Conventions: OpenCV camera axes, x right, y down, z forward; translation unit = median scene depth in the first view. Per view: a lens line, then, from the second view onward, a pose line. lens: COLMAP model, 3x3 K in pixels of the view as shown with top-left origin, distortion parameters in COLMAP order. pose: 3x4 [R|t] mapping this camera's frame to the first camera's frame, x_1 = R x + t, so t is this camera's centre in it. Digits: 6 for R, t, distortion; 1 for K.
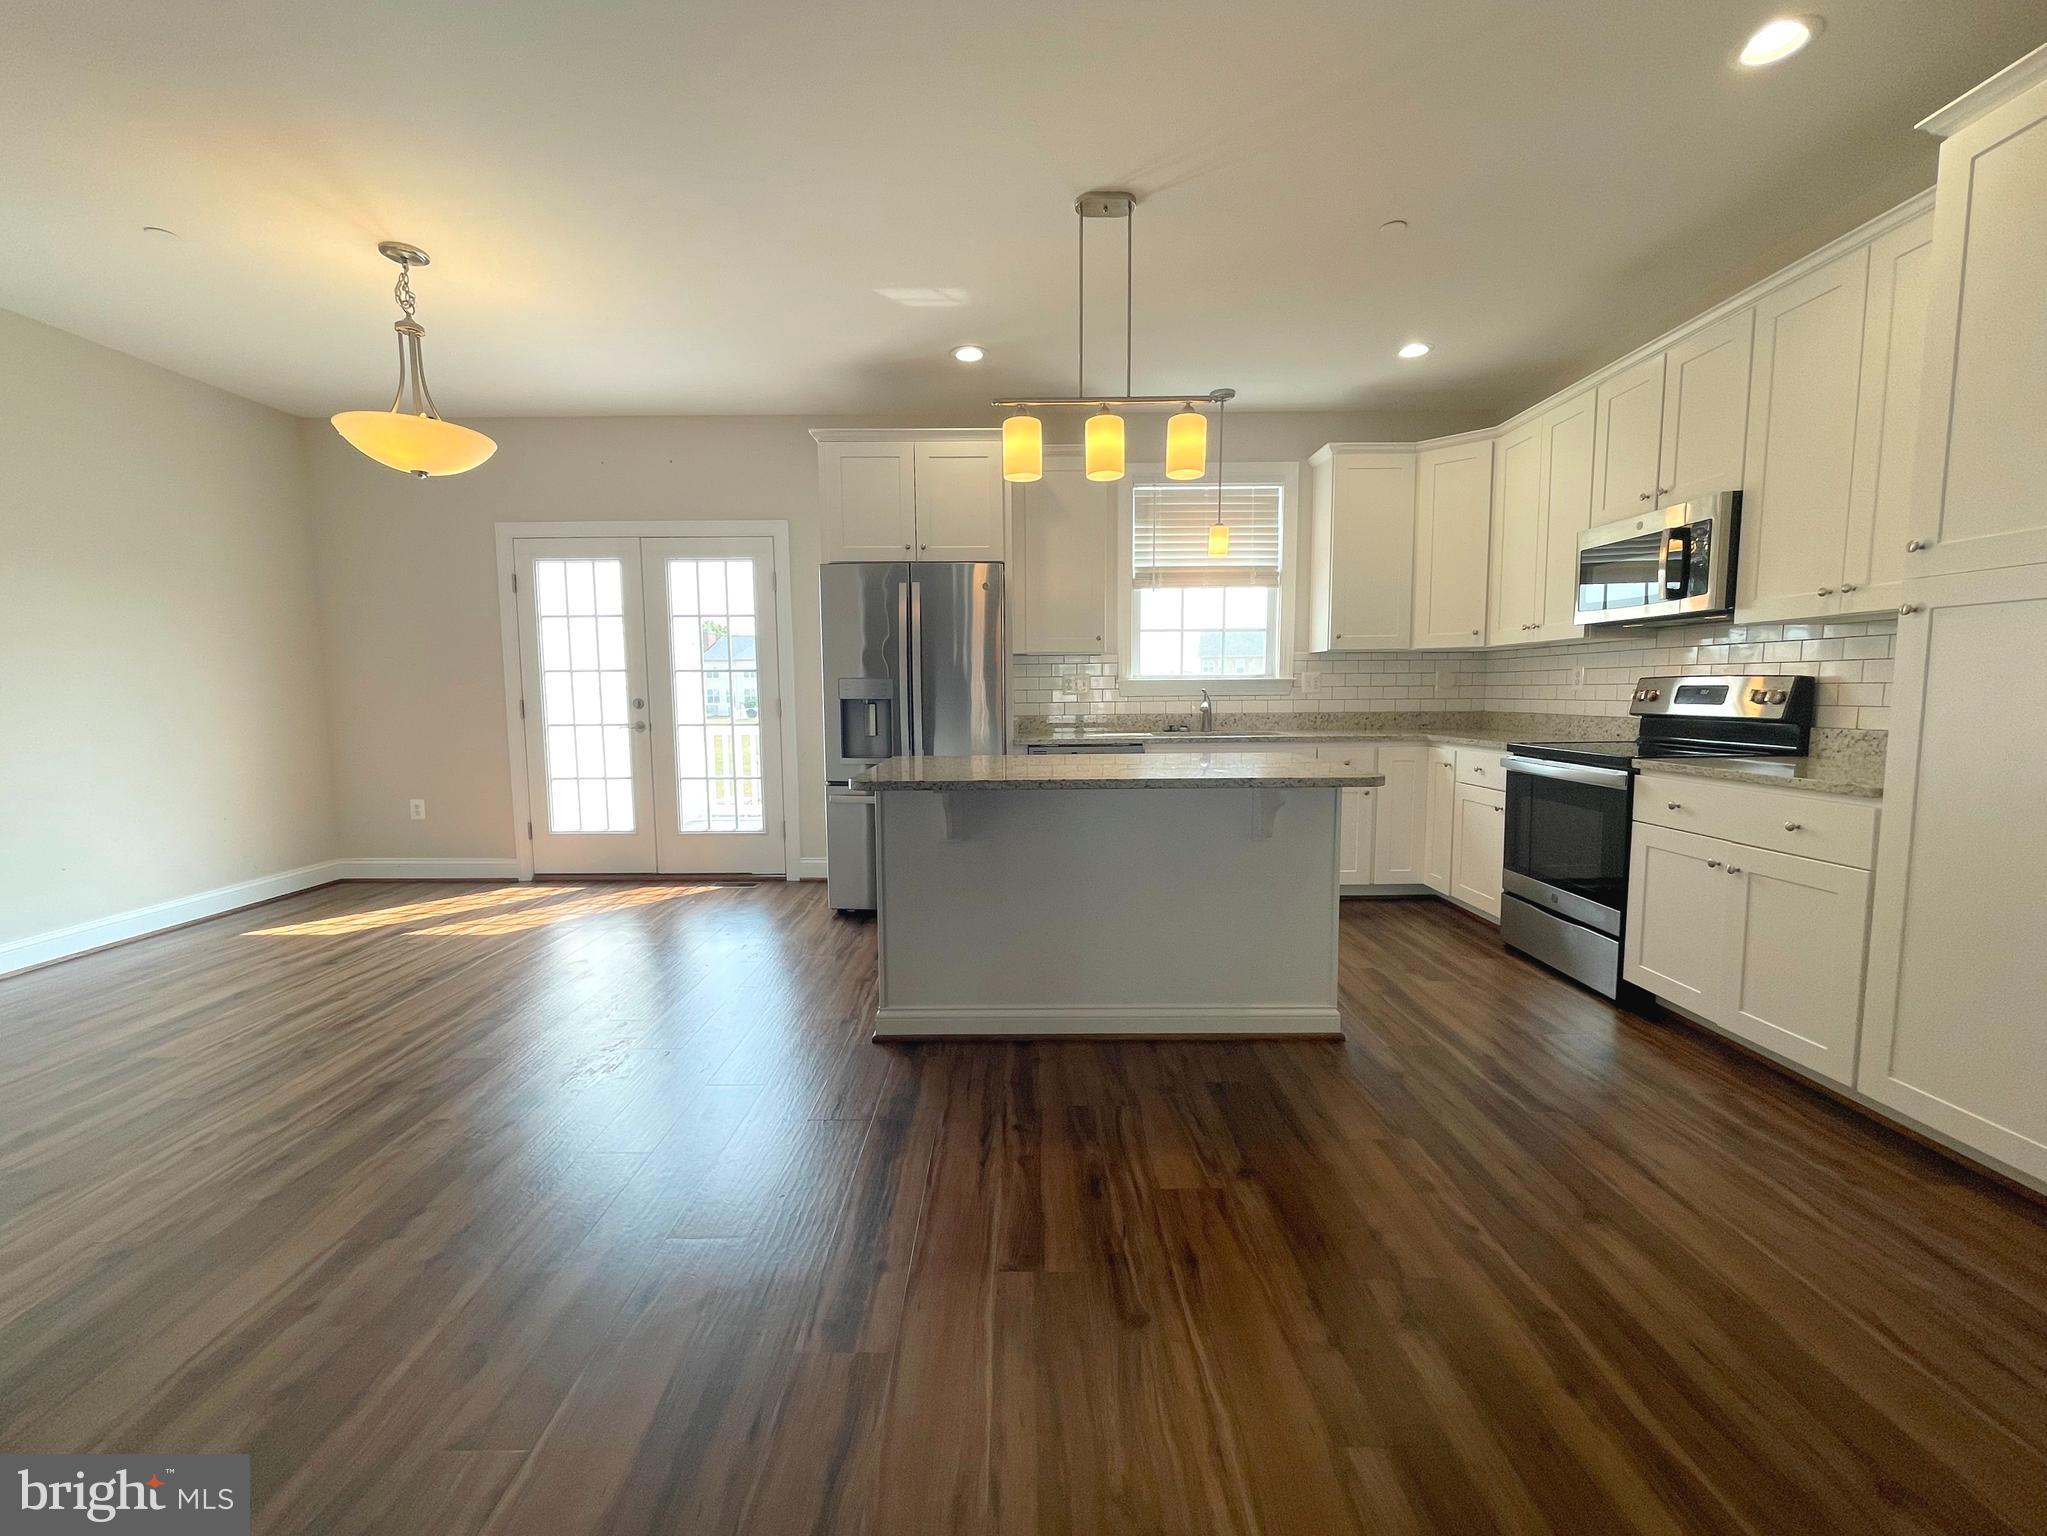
lens RADIAL K [[838.4, 0, 1024.9], [0, 838.4, 769.9], [0, 0, 1]] dist [-0.001358, -0.000286]
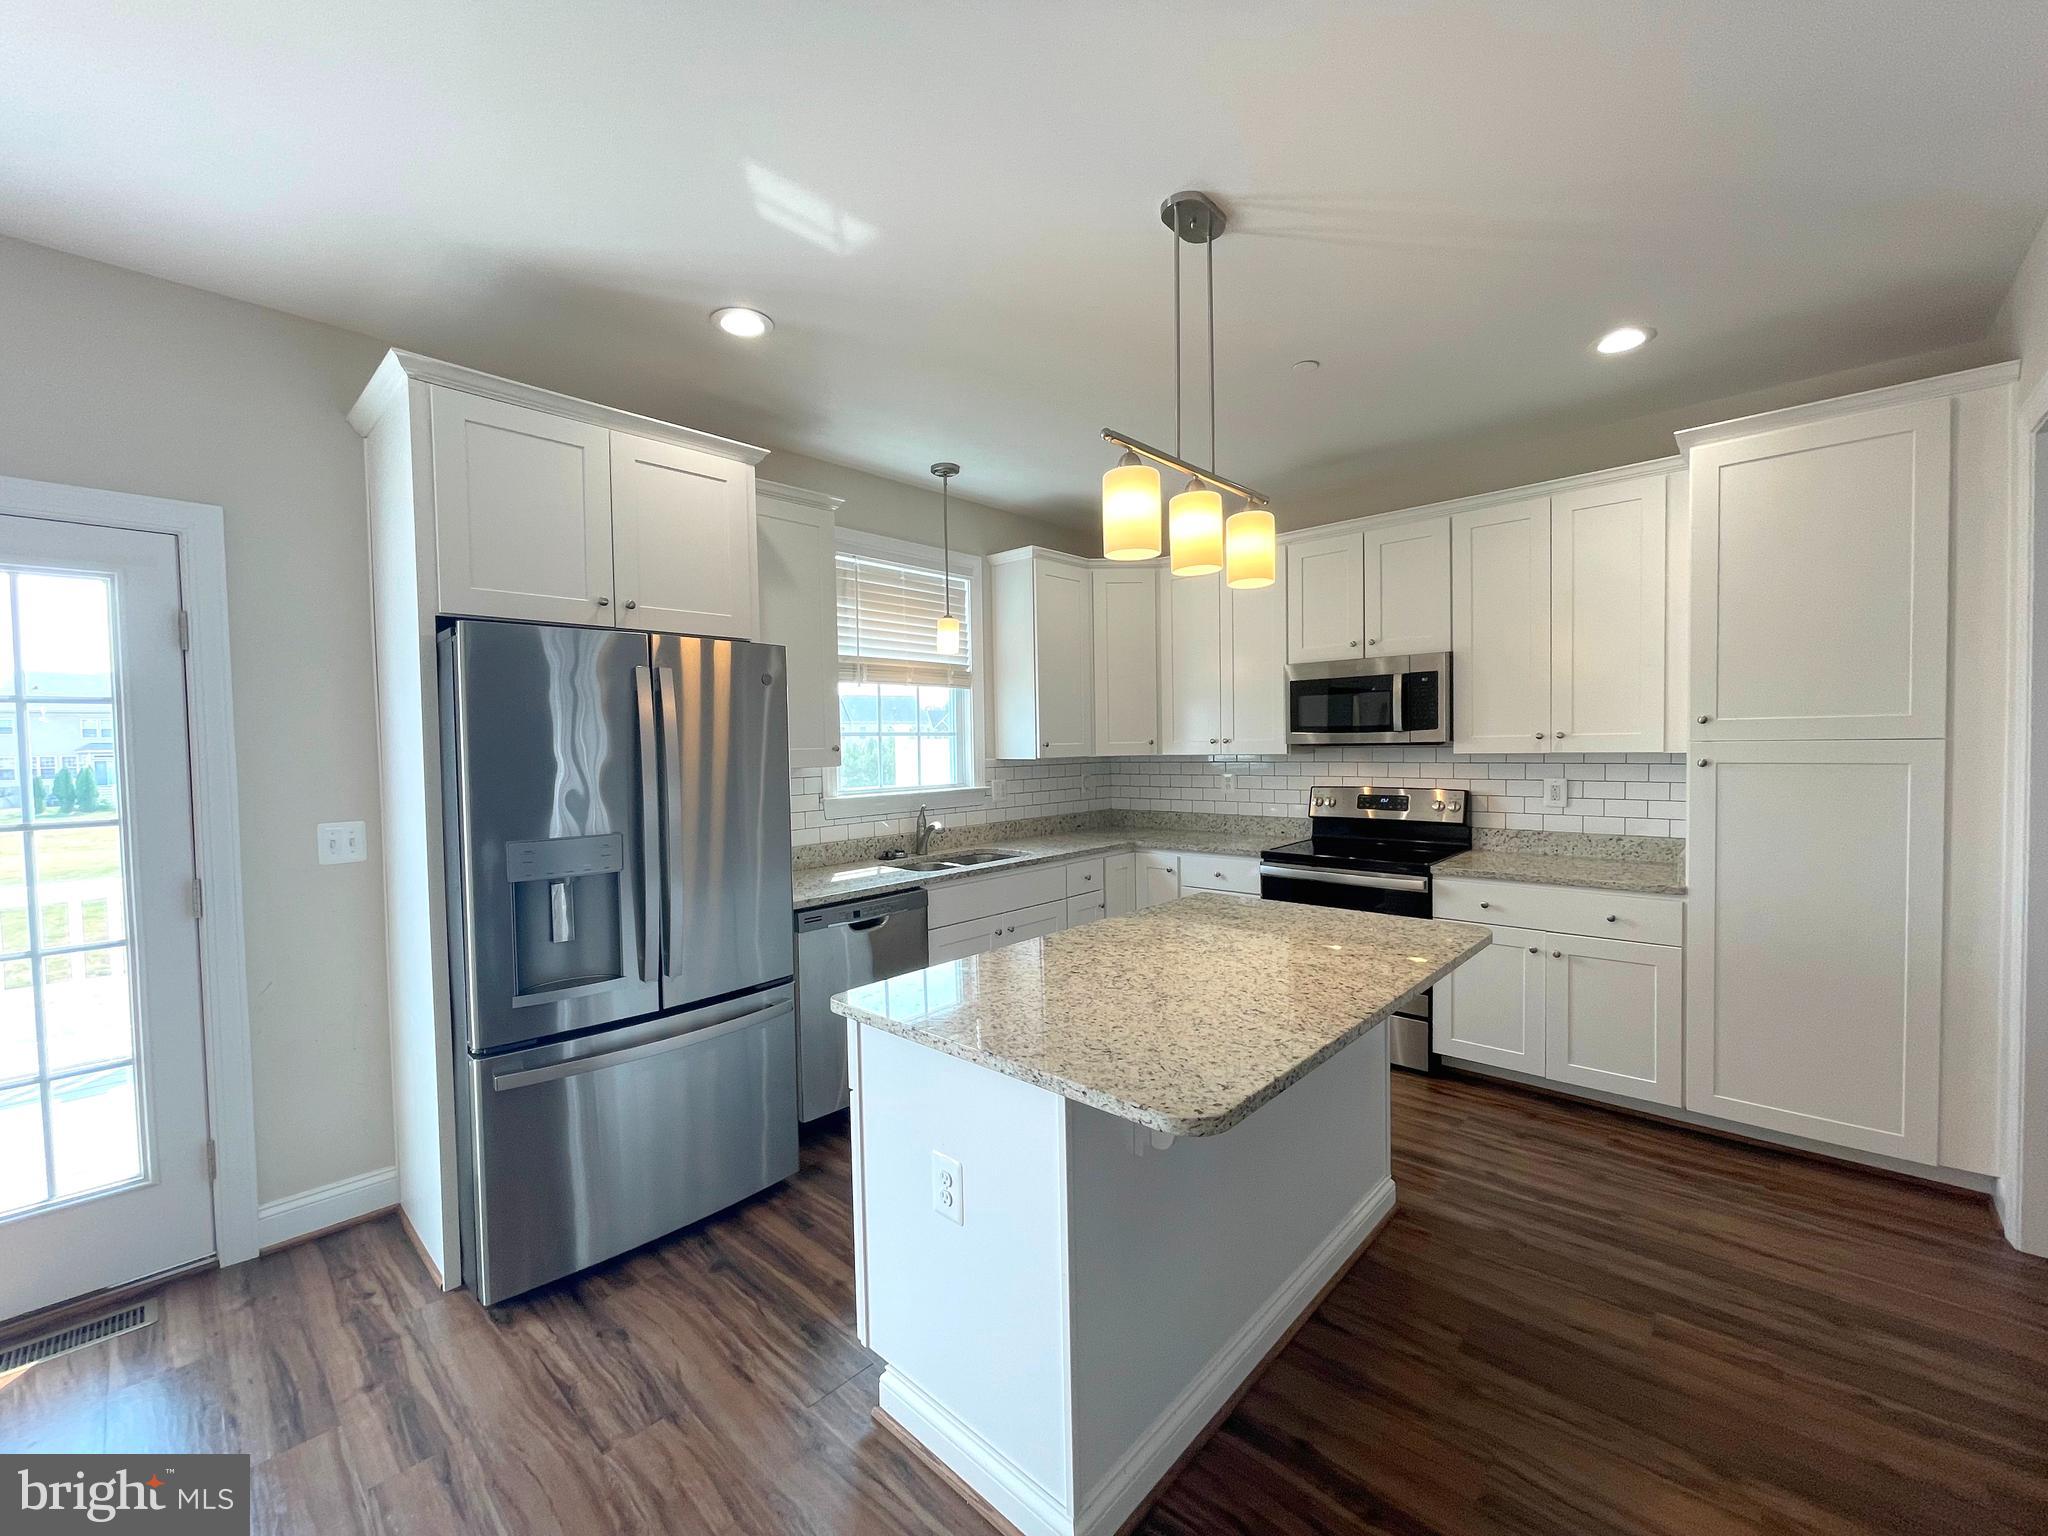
lens RADIAL K [[819.8, 0, 1020.1], [0, 819.8, 770.3], [0, 0, 1]] dist [-0.001664, -0.000303]
pose [[0.688952, -0.029484, 0.724207, -0.363141], [0.083938, 0.995695, -0.039315, -0.106343], [-0.719930, 0.087875, 0.688461, 0.421396]]
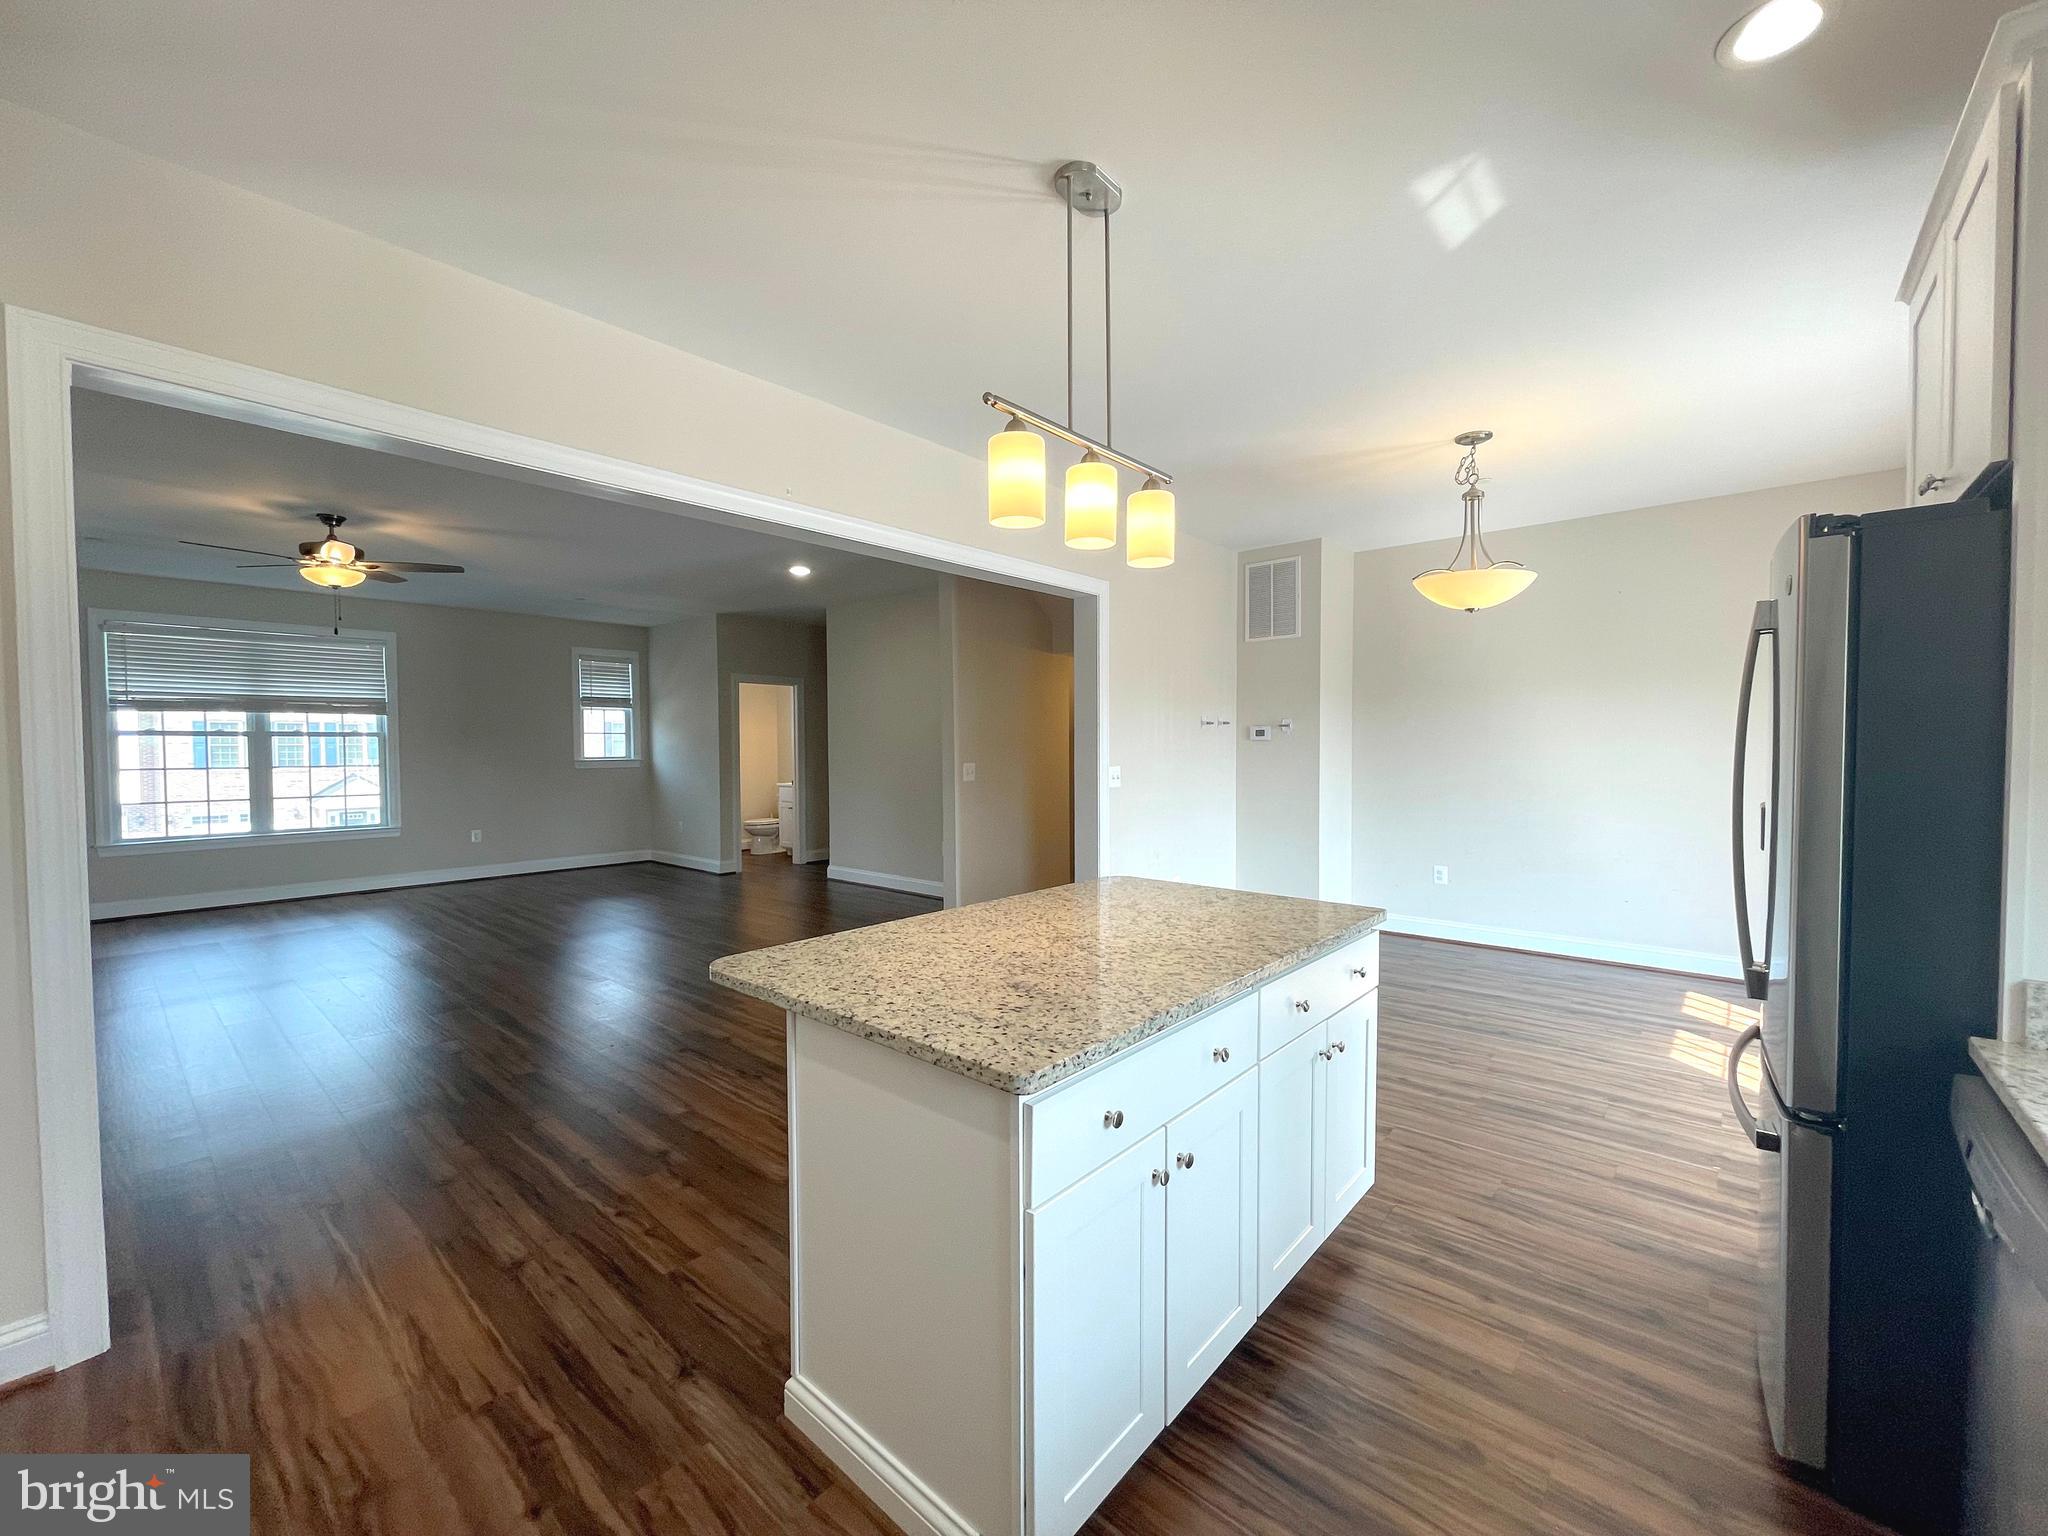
lens RADIAL K [[827.0, 0, 1016.8], [0, 827.0, 769.3], [0, 0, 1]] dist [0.005264, 0.000462]
pose [[-0.662805, 0.033772, -0.748031, 0.463389], [-0.062758, 0.992962, 0.100437, -0.148792], [0.746158, 0.113515, -0.656020, 0.970947]]
